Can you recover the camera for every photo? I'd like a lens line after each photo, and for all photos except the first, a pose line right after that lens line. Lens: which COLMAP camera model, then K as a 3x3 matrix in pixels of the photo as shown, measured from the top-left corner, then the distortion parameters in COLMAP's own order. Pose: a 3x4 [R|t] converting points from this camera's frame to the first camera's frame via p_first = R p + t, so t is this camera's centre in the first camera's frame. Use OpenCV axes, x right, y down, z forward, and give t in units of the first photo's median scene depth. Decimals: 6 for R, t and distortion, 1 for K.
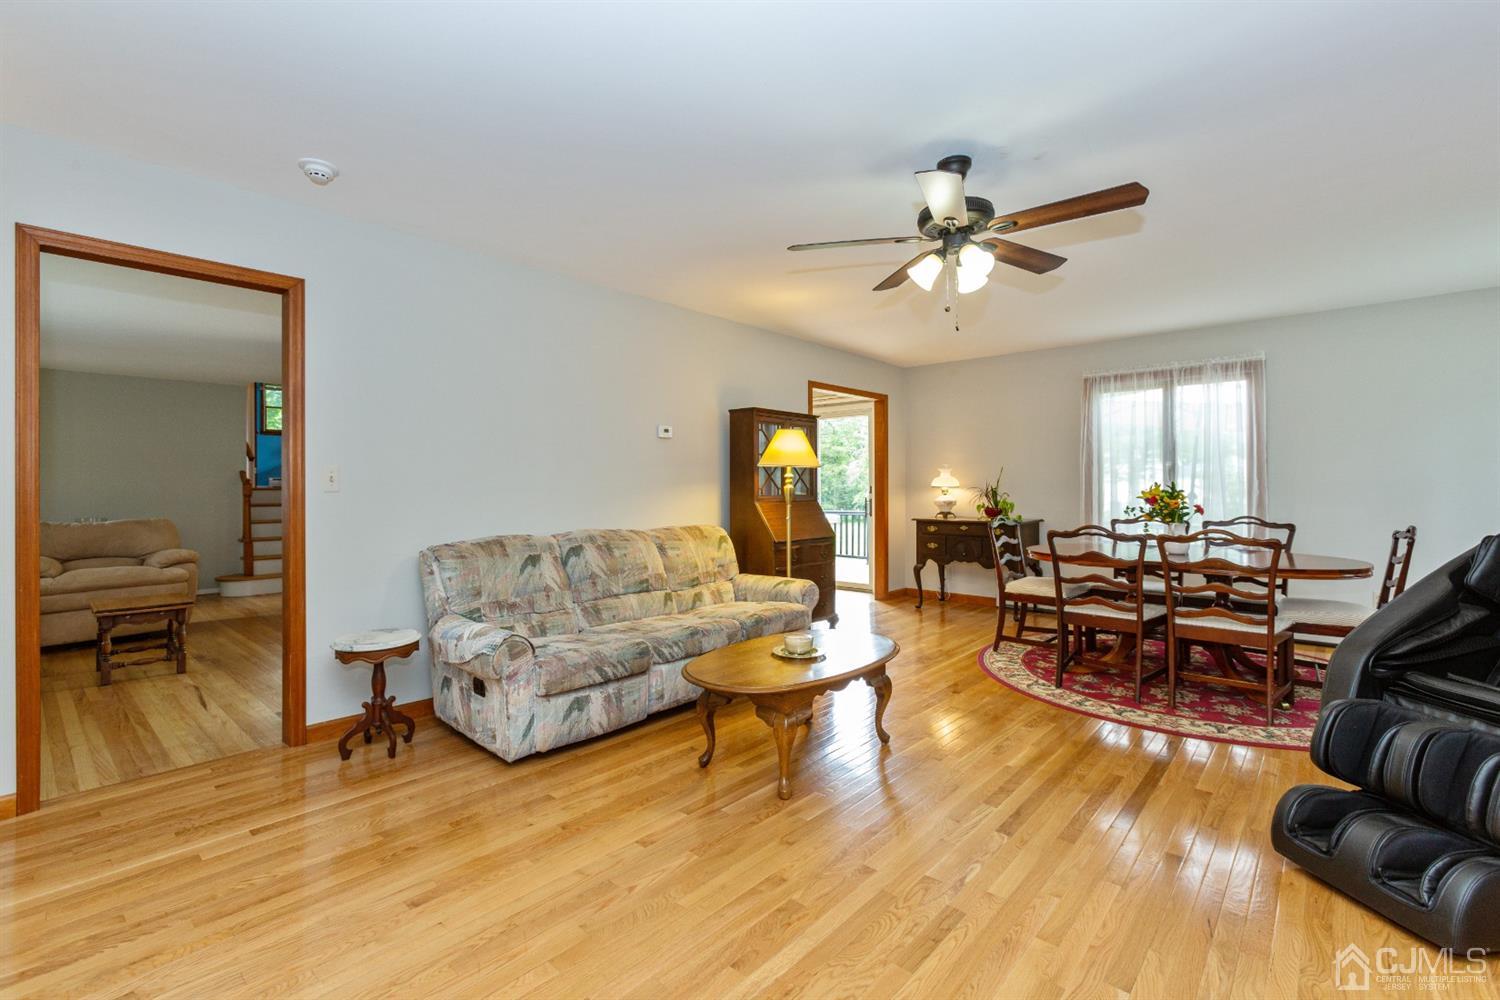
lens RADIAL K [[665.0, 0, 748.4], [0, 665.0, 489.9], [0, 0, 1]] dist [-0.002813, 0.002270]
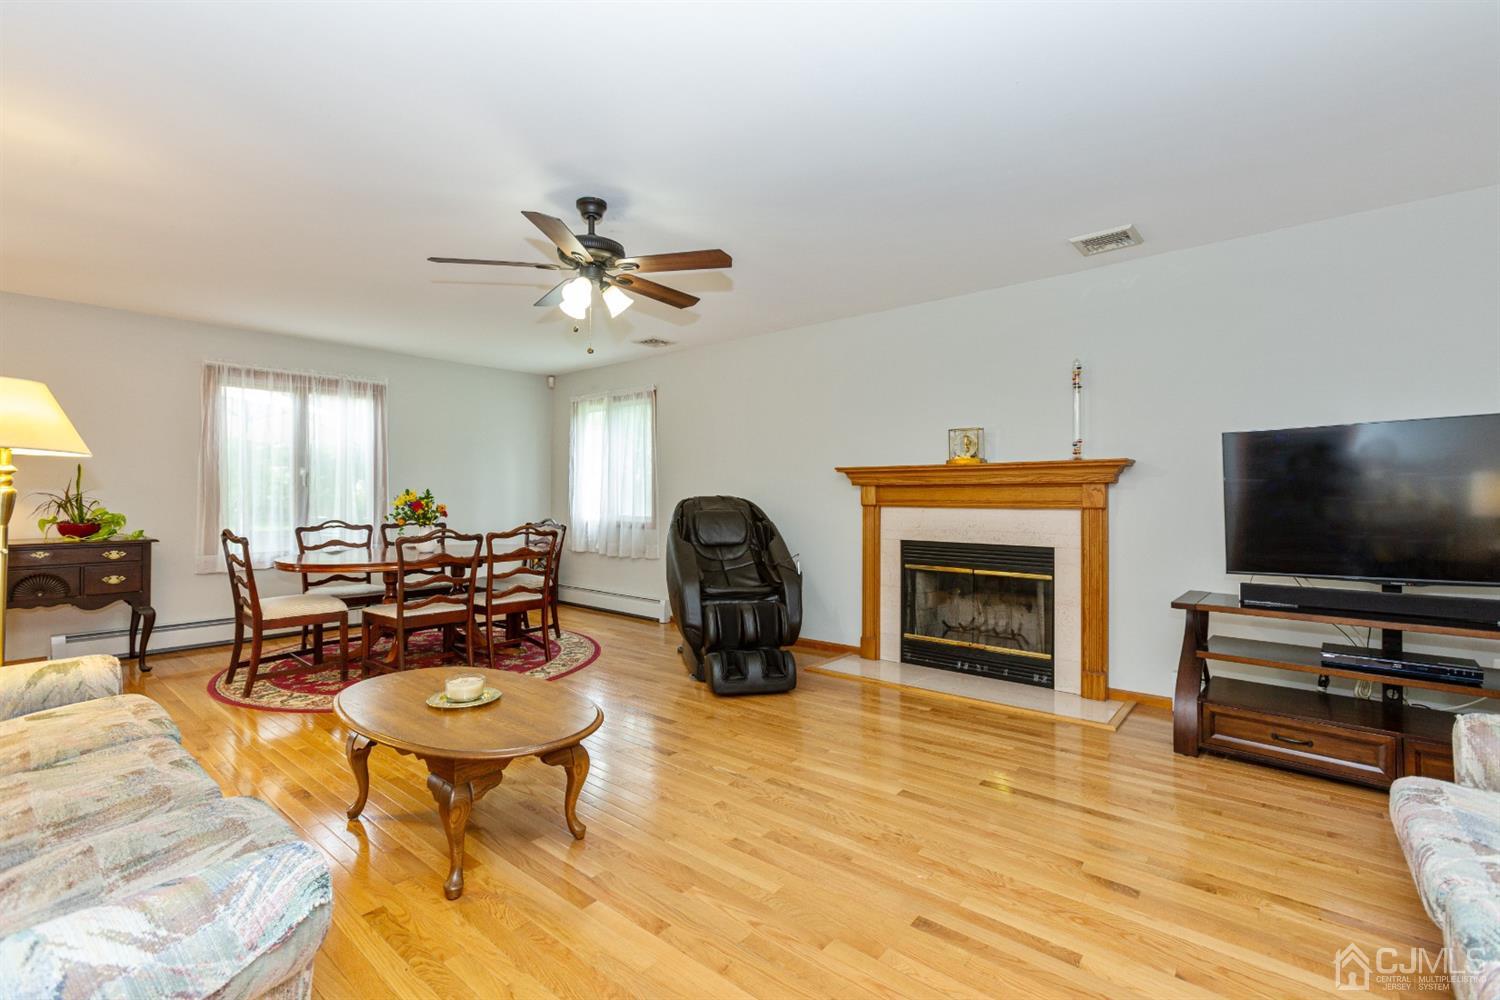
lens RADIAL K [[665.0, 0, 753.0], [0, 665.0, 495.3], [0, 0, 1]] dist [-0.002813, 0.002270]
pose [[-0.039433, 0.004178, 0.999213, -0.393213], [0.002208, 0.999989, -0.004094, 0.003299], [-0.999220, 0.002044, -0.039442, 0.370606]]
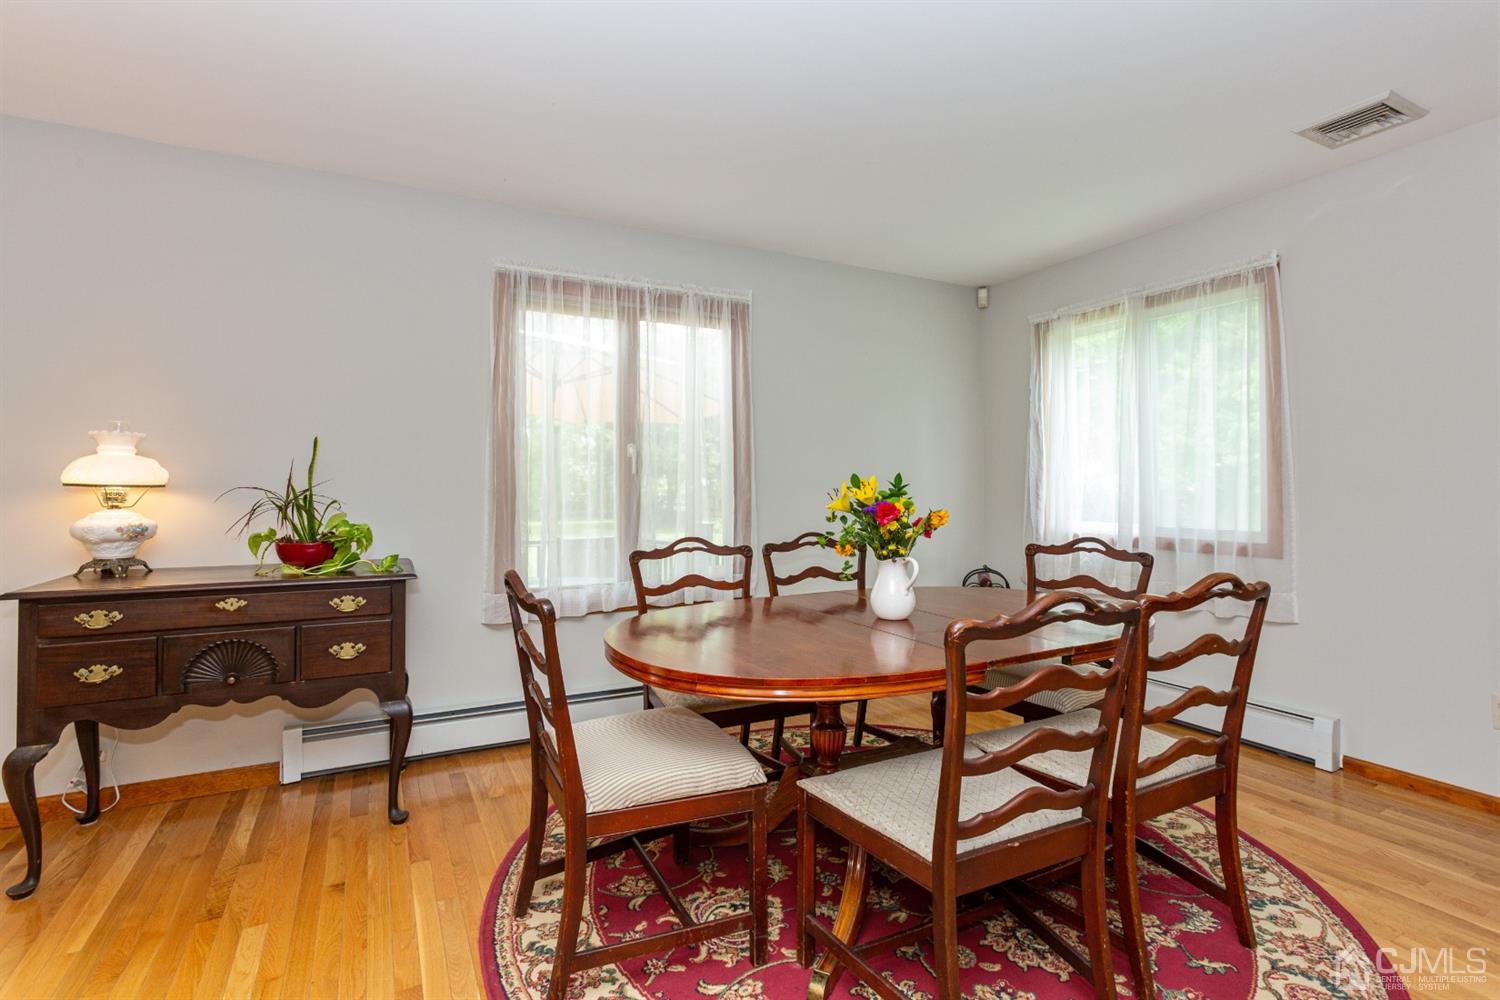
lens RADIAL K [[689.4, 0, 744.7], [0, 689.4, 491.5], [0, 0, 1]] dist [-0.005735, 0.002334]
pose [[0.338747, 0.005436, 0.940862, 0.090017], [0.005496, 0.999955, -0.007756, 0.003333], [-0.940862, 0.007799, 0.338702, 0.706871]]
